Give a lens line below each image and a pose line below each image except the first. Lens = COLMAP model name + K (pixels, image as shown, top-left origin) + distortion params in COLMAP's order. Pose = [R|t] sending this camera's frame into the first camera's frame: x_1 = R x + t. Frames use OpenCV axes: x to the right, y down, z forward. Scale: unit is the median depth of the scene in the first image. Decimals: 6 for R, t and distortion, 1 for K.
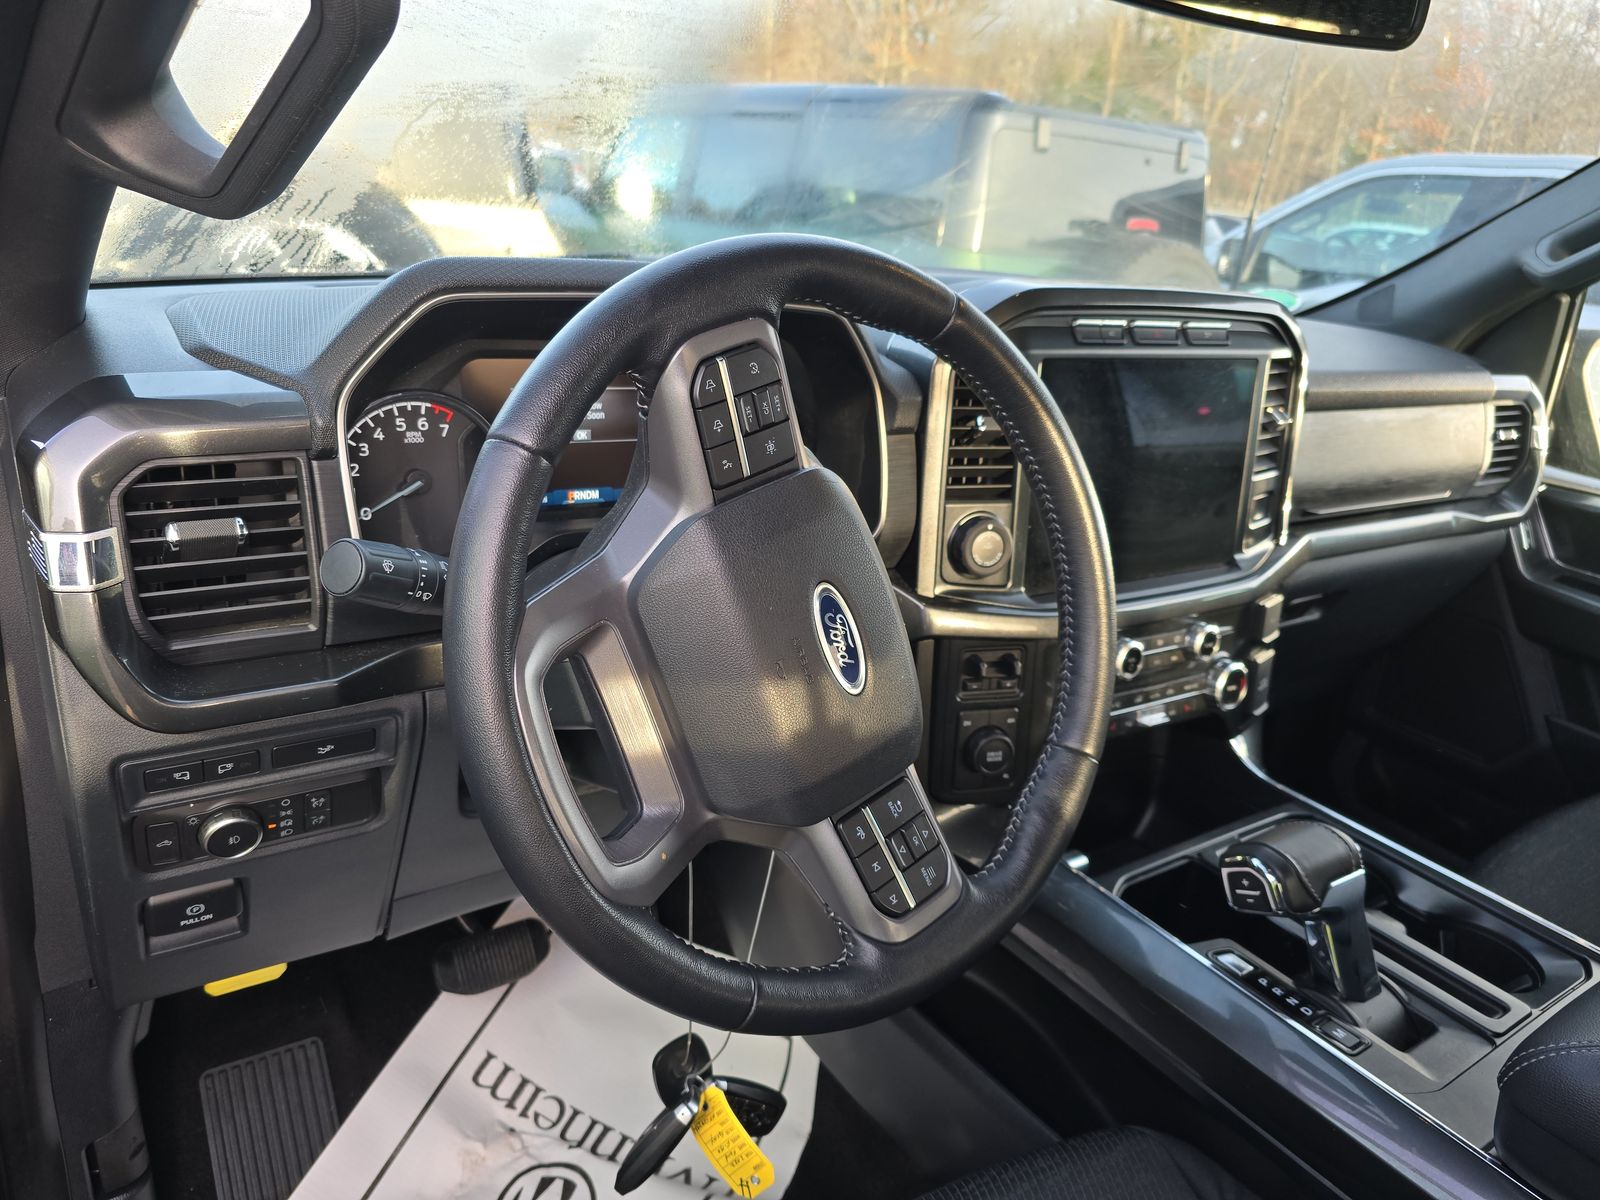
lens RADIAL K [[1082.6, 0, 800.0], [0, 1082.6, 600.0], [0, 0, 1]] dist [0.073252, -0.066195]
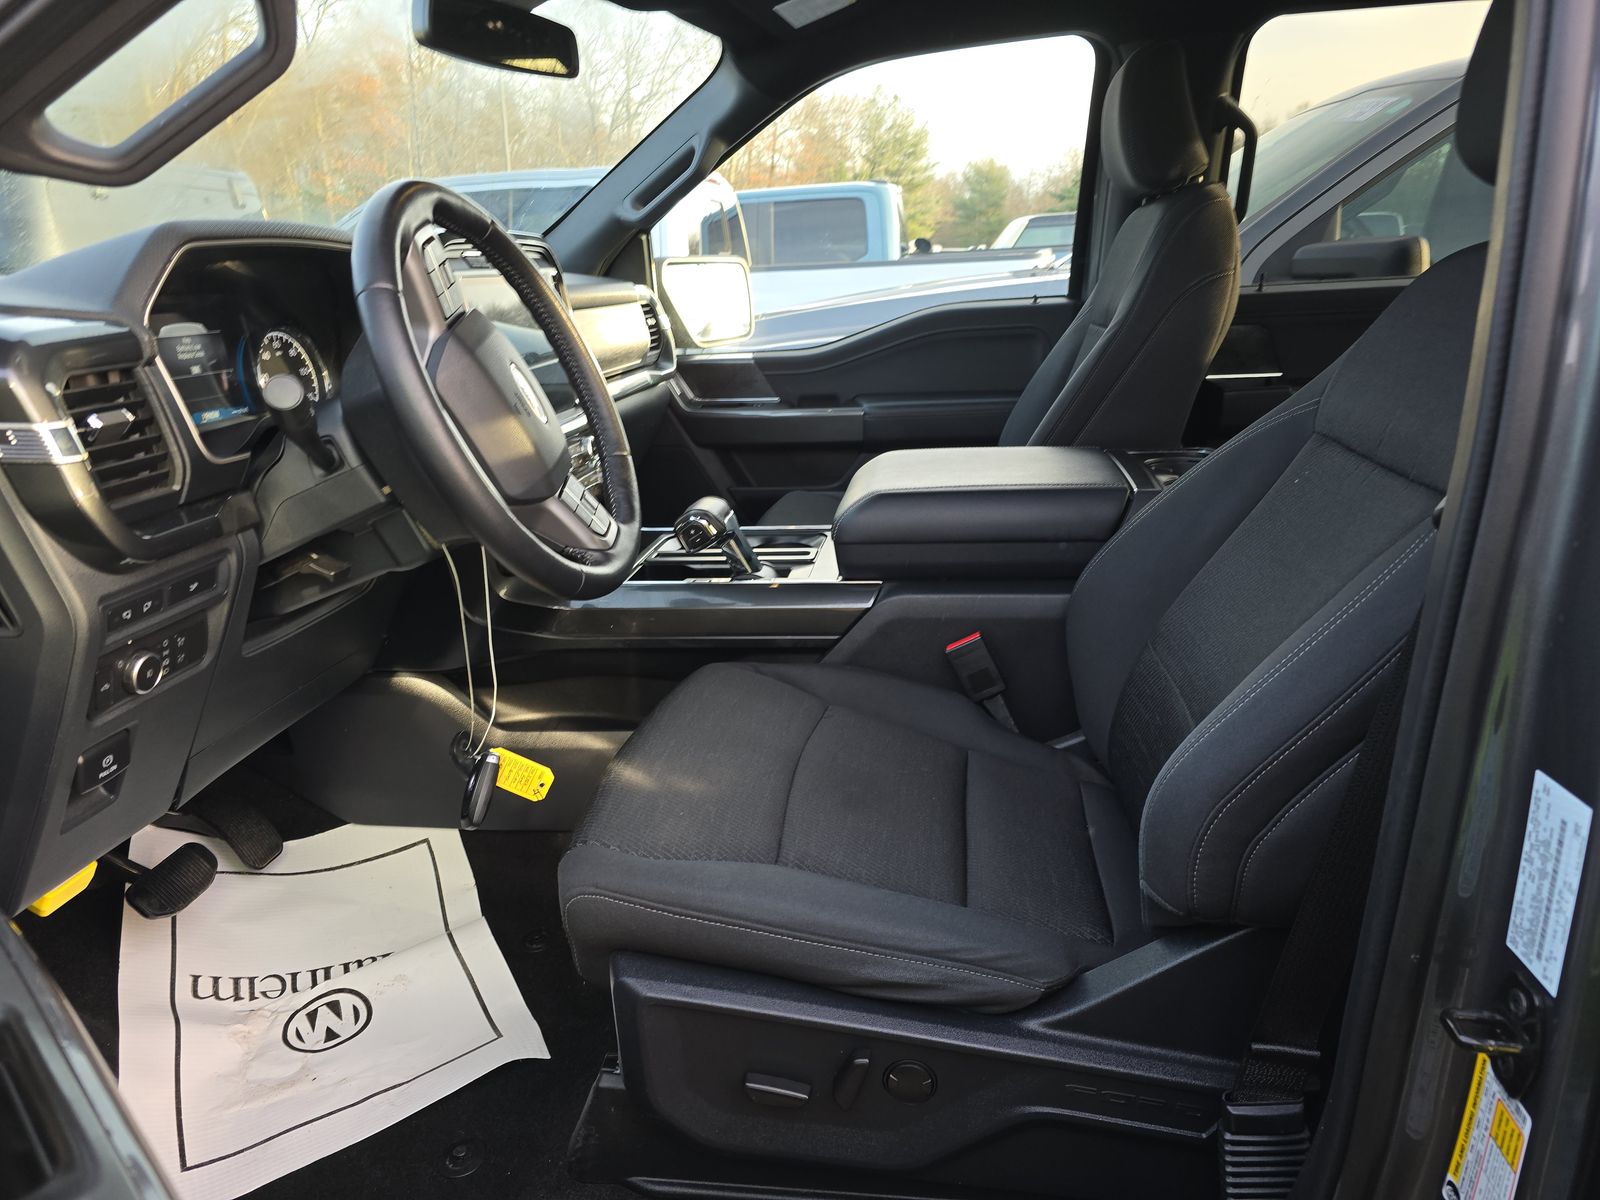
lens RADIAL K [[1082.6, 0, 800.0], [0, 1082.6, 600.0], [0, 0, 1]] dist [0.073252, -0.066195]
pose [[0.665604, -0.335216, 0.666785, -0.499901], [0.359233, 0.927041, 0.107459, 0.162400], [-0.654158, 0.168006, 0.737463, -0.298082]]
